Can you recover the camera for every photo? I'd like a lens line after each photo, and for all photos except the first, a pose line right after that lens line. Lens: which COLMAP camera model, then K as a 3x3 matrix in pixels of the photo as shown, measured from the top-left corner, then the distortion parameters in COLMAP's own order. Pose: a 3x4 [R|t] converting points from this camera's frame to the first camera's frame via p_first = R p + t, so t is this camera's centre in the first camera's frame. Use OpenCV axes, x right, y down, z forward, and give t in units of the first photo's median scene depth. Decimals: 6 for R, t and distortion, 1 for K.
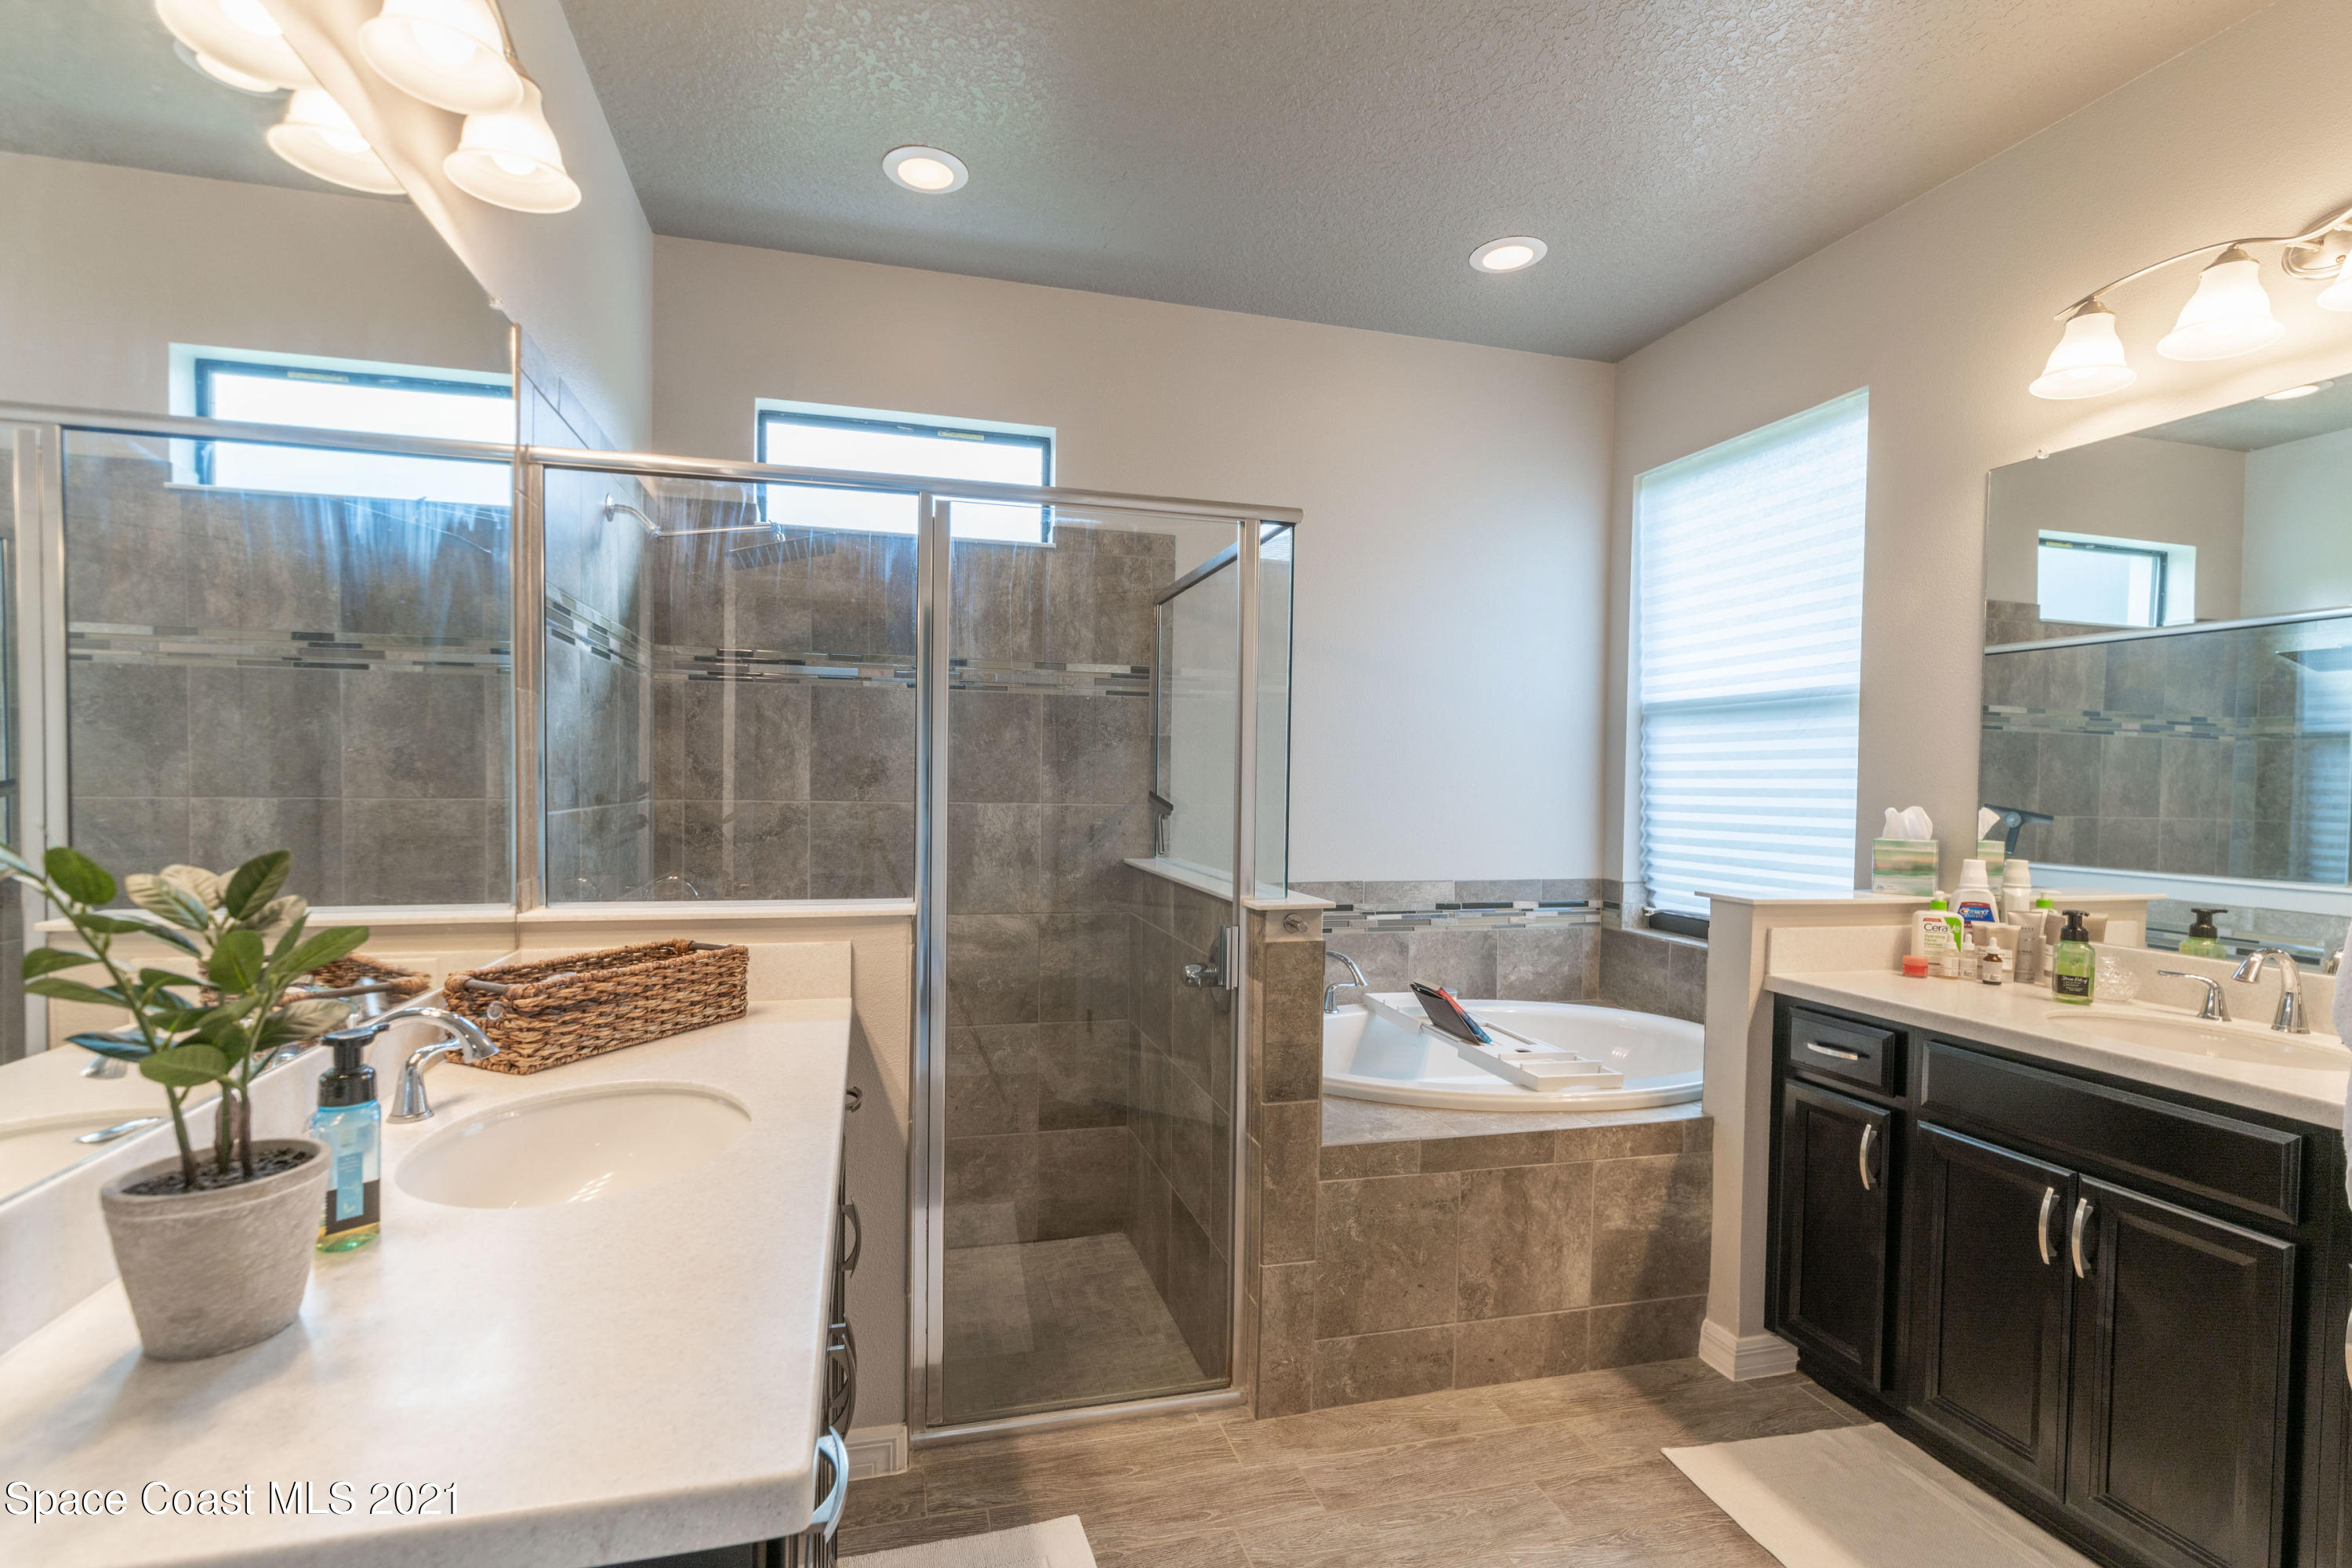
lens RADIAL K [[1056.8, 0, 1145.2], [0, 1056.8, 800.9], [0, 0, 1]] dist [0.002298, -0.000391]
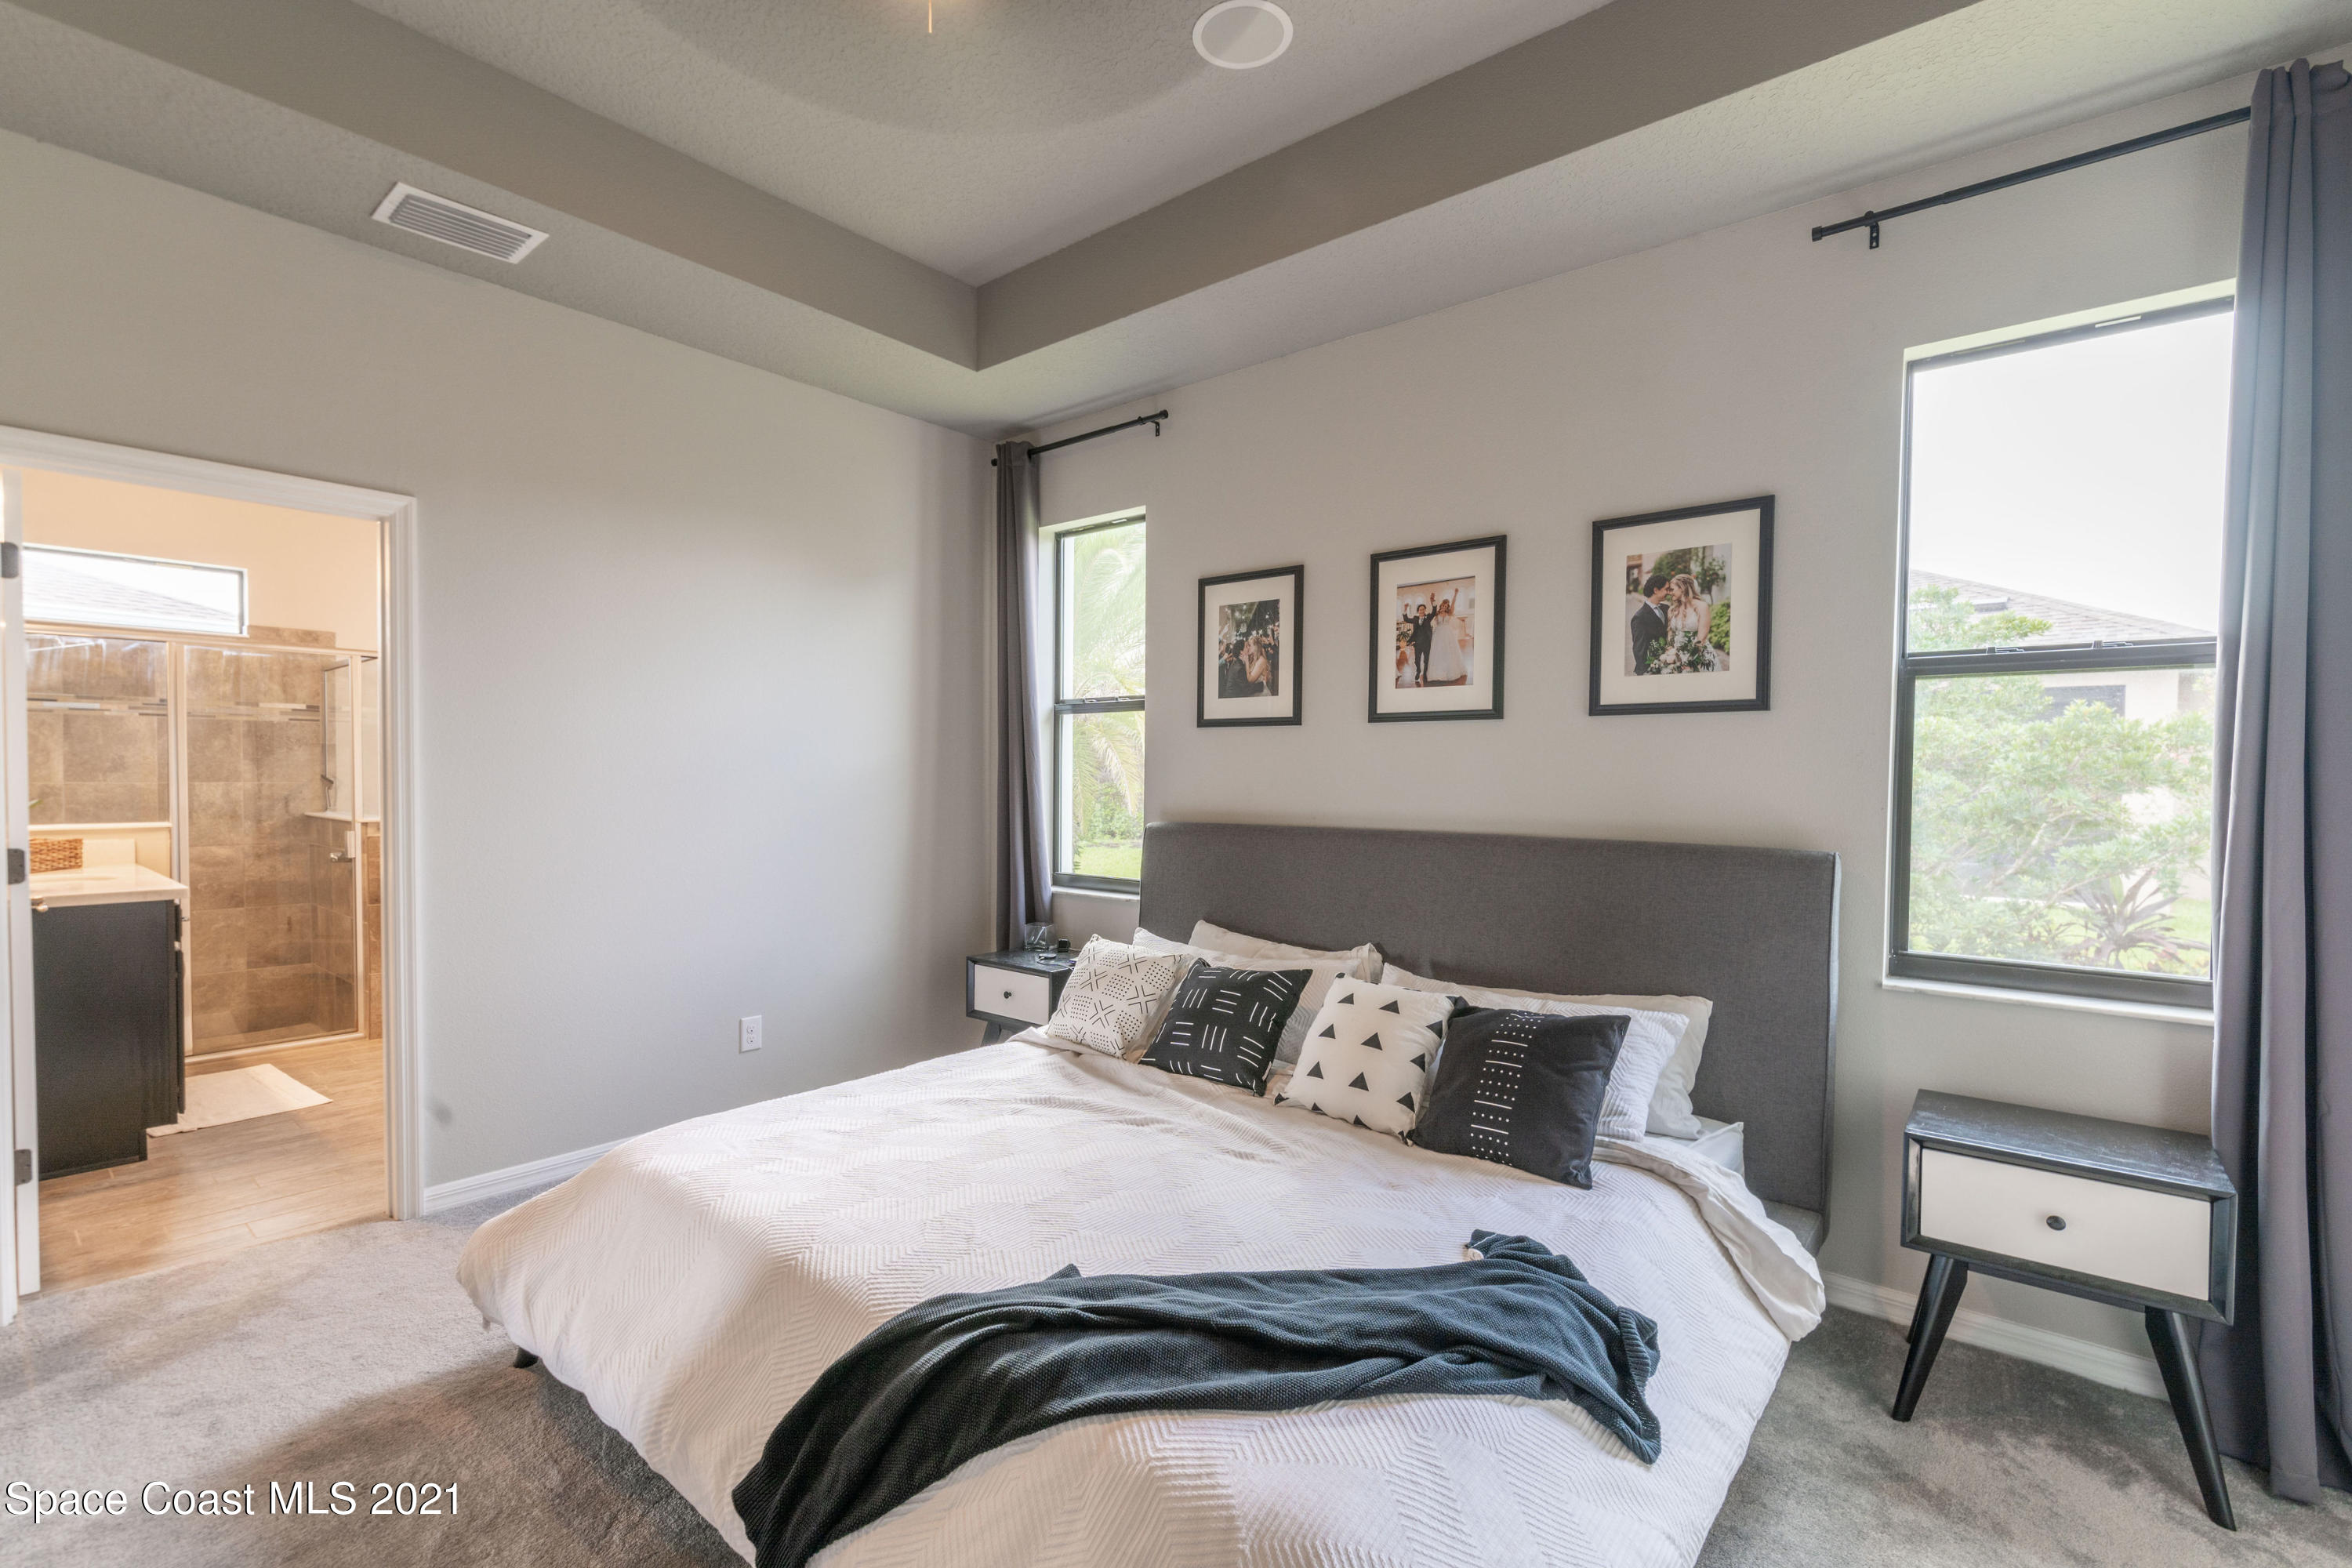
lens RADIAL K [[1056.8, 0, 1145.2], [0, 1056.8, 800.9], [0, 0, 1]] dist [0.002298, -0.000391]
pose [[0.827156, -0.023254, 0.561492, 0.153972], [0.013521, 0.999678, 0.021482, 0.016378], [-0.561810, -0.010177, 0.827203, -1.301455]]
